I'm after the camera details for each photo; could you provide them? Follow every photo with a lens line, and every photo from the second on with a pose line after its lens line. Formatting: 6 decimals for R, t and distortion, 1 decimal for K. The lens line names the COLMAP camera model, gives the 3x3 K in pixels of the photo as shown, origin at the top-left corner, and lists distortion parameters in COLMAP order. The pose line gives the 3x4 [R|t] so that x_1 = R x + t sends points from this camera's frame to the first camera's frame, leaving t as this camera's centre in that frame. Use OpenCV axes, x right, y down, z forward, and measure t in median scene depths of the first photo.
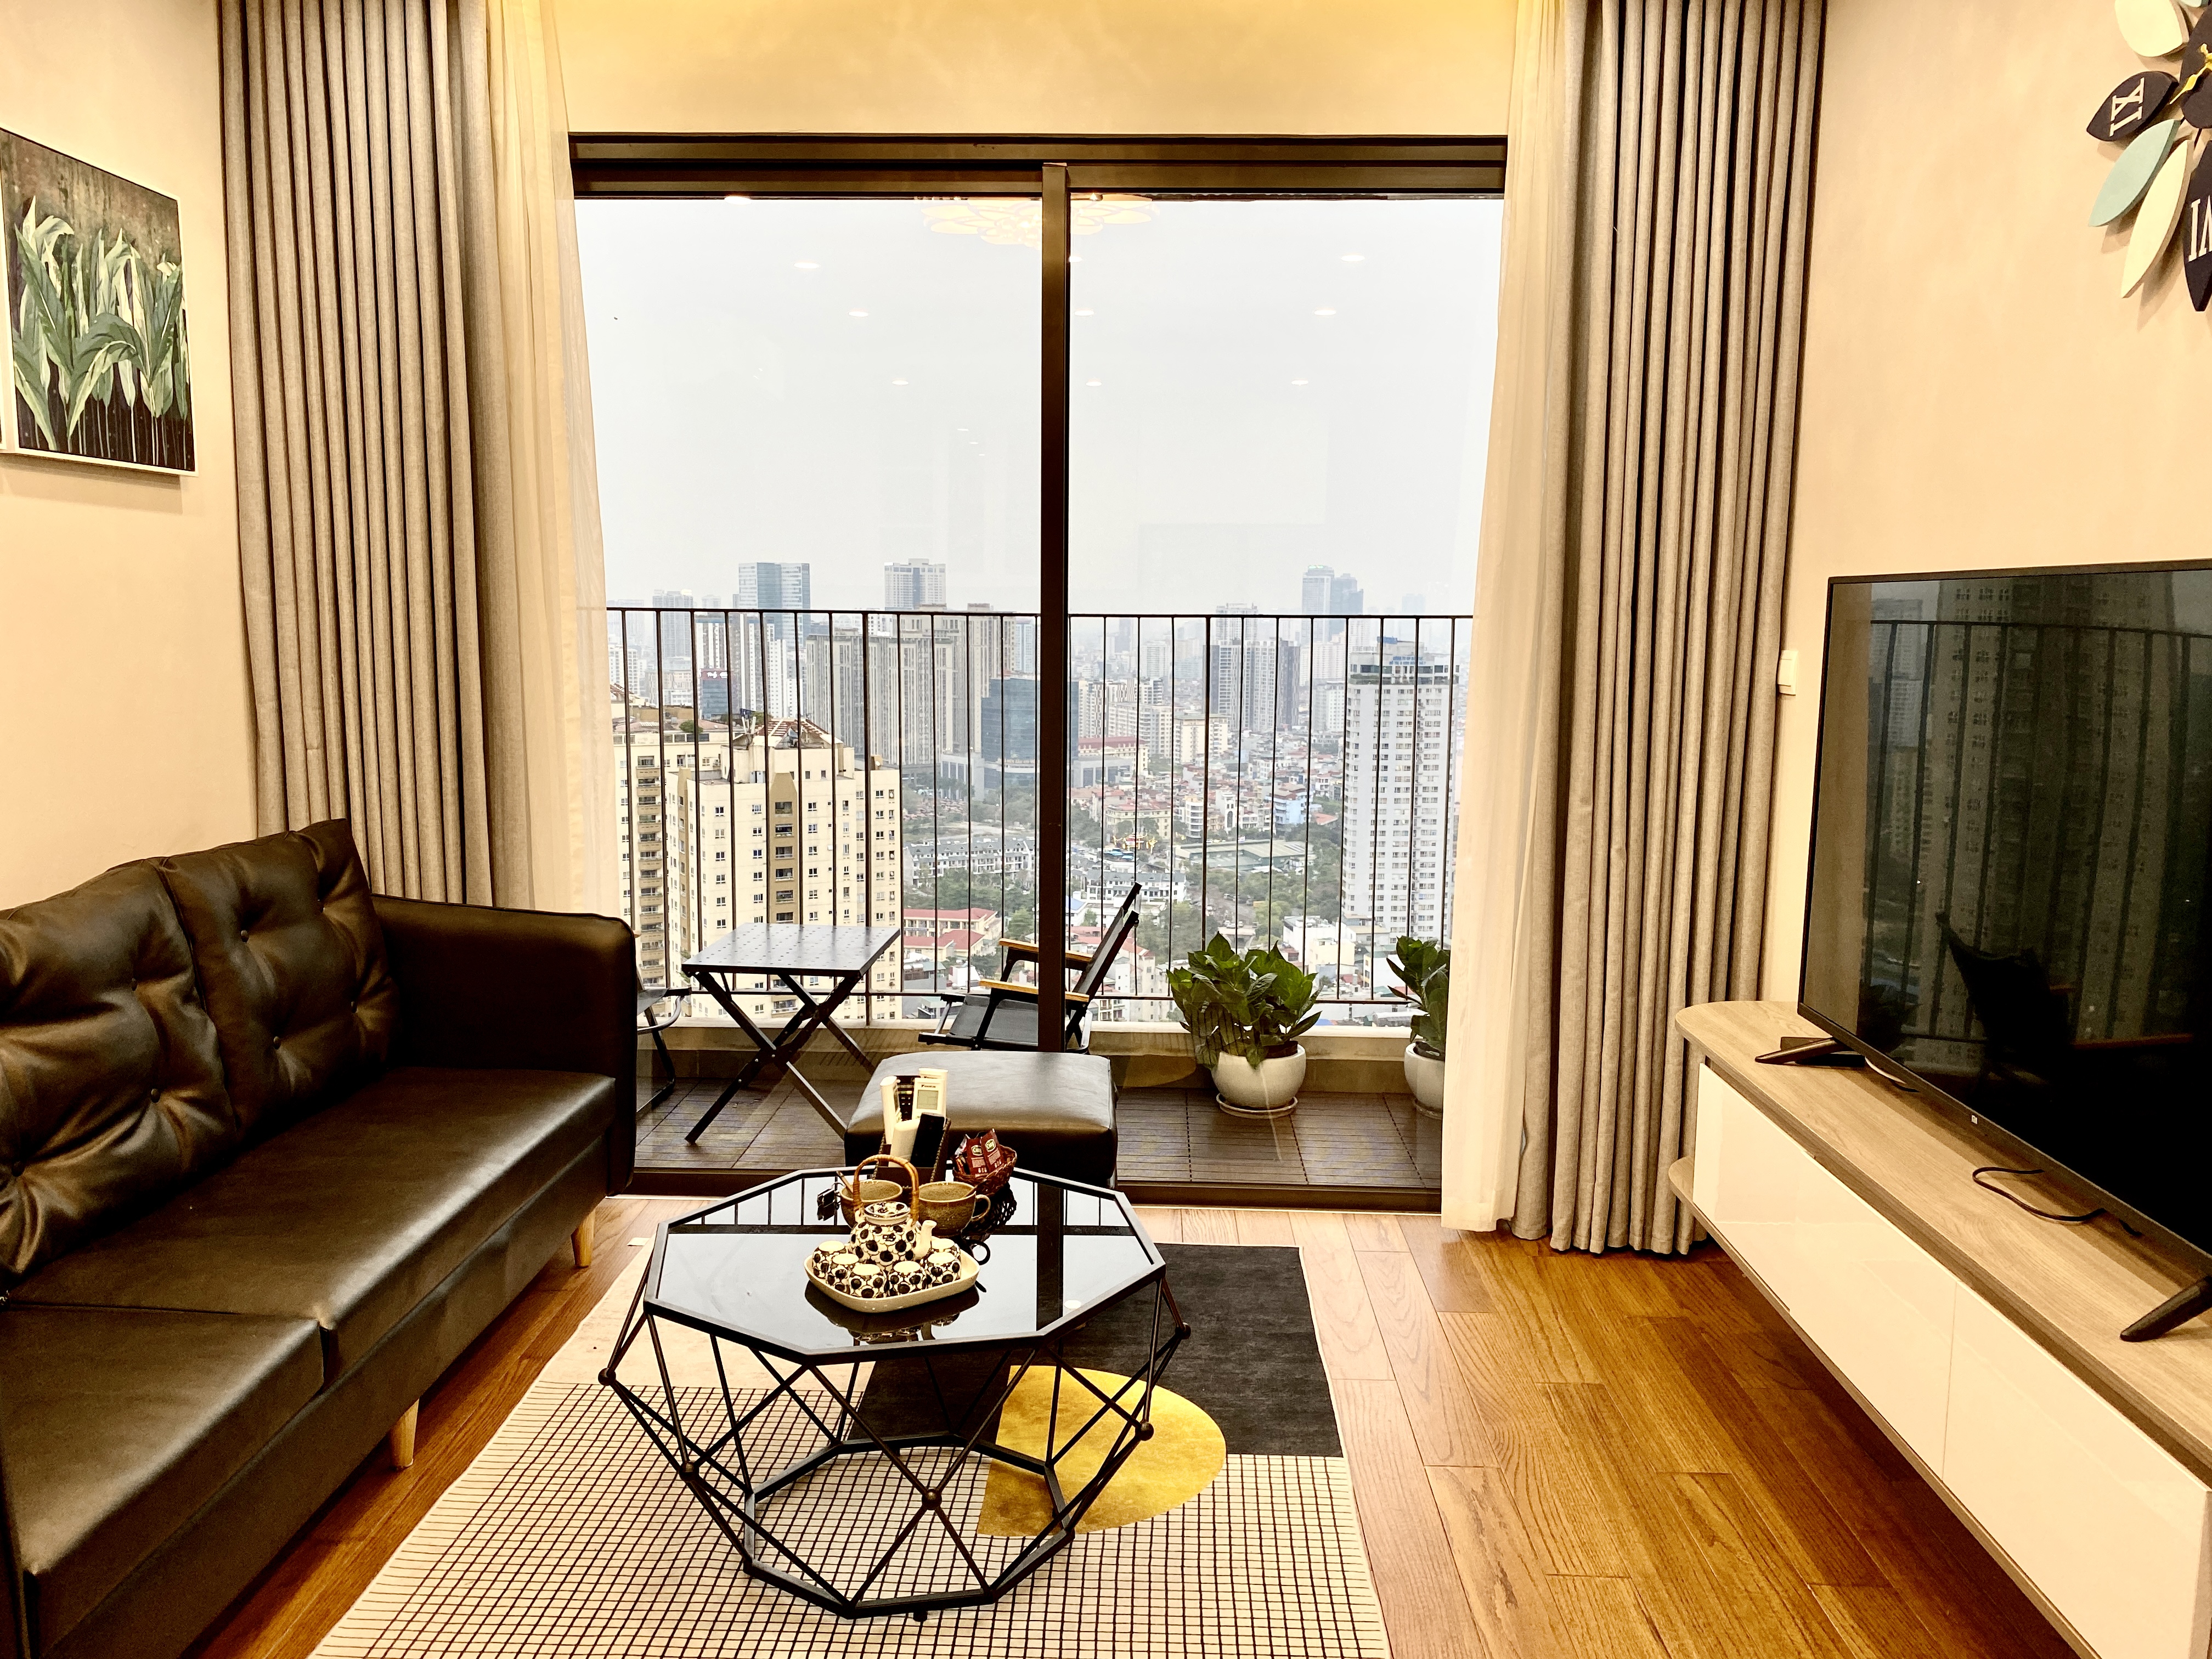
lens RADIAL K [[1709.1, 0, 1106.0], [0, 1709.1, 829.5], [0, 0, 1]] dist [0.040033, -0.050006]
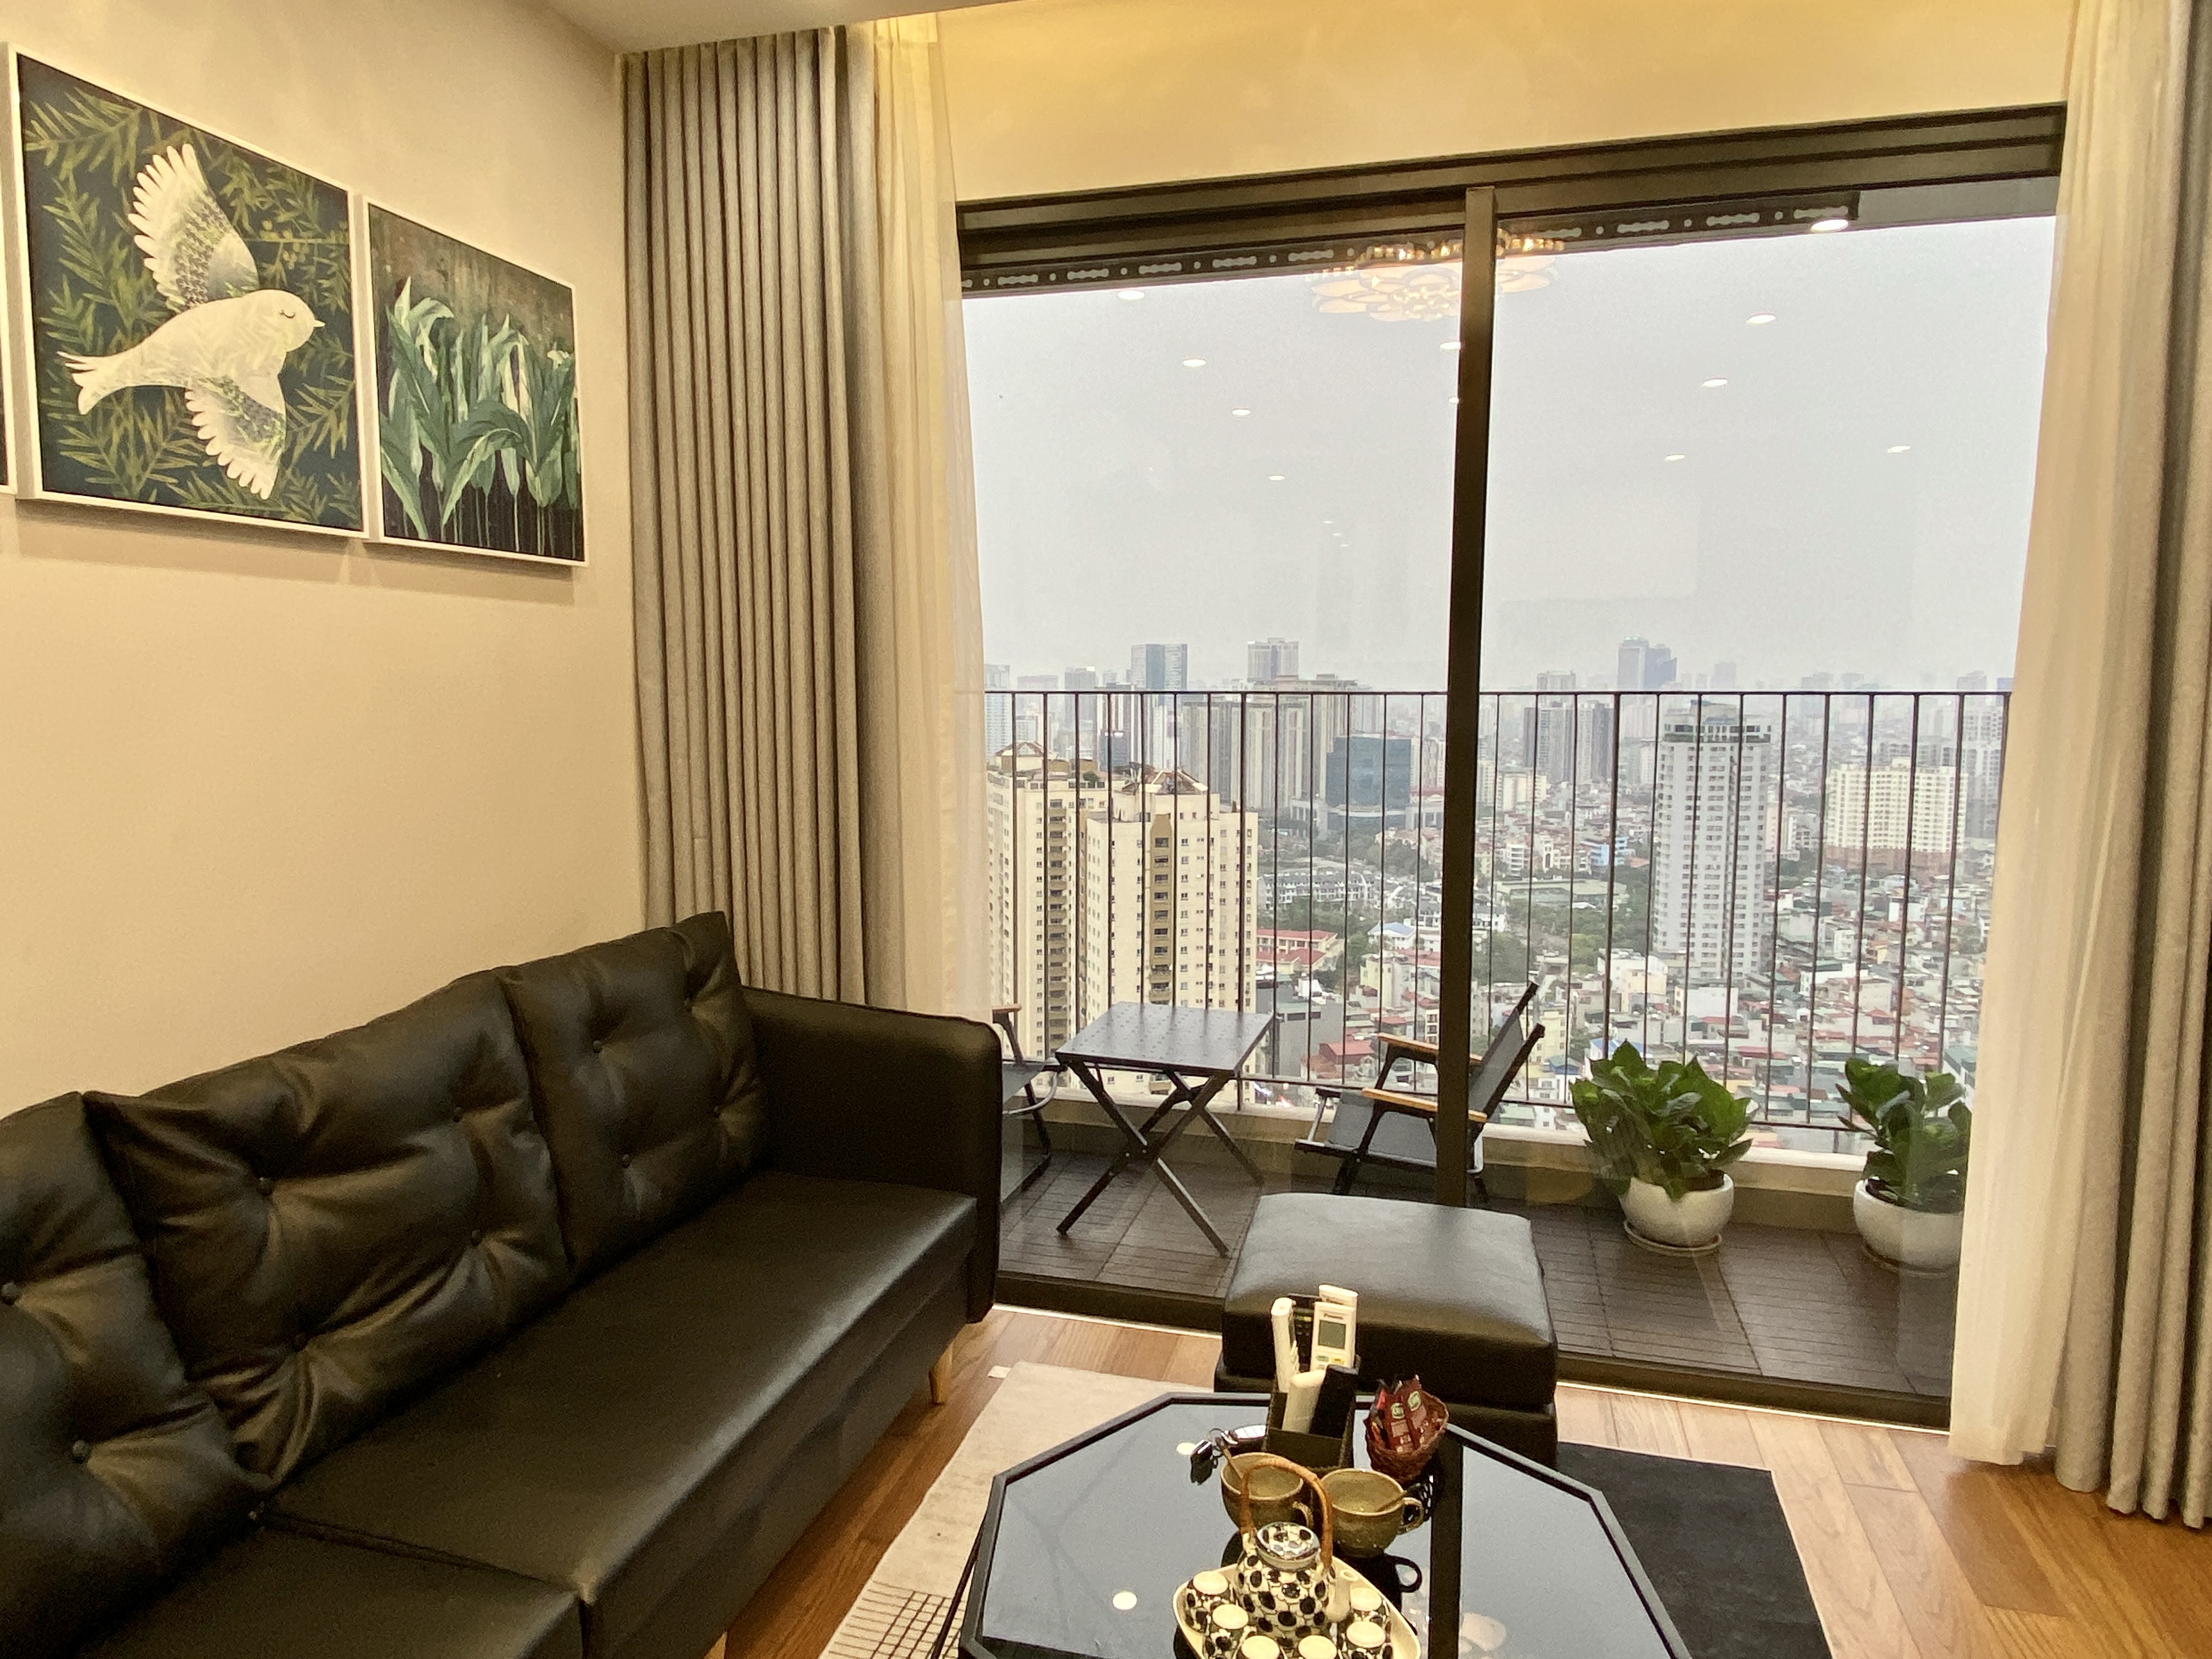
lens RADIAL K [[1427.4, 0, 1106.0], [0, 1427.4, 829.5], [0, 0, 1]] dist [0.090959, -0.101638]
pose [[0.974577, 0.015136, -0.223541, -0.049522], [-0.020445, 0.999561, -0.021453, -0.043720], [0.223118, 0.025478, 0.974458, 0.268953]]
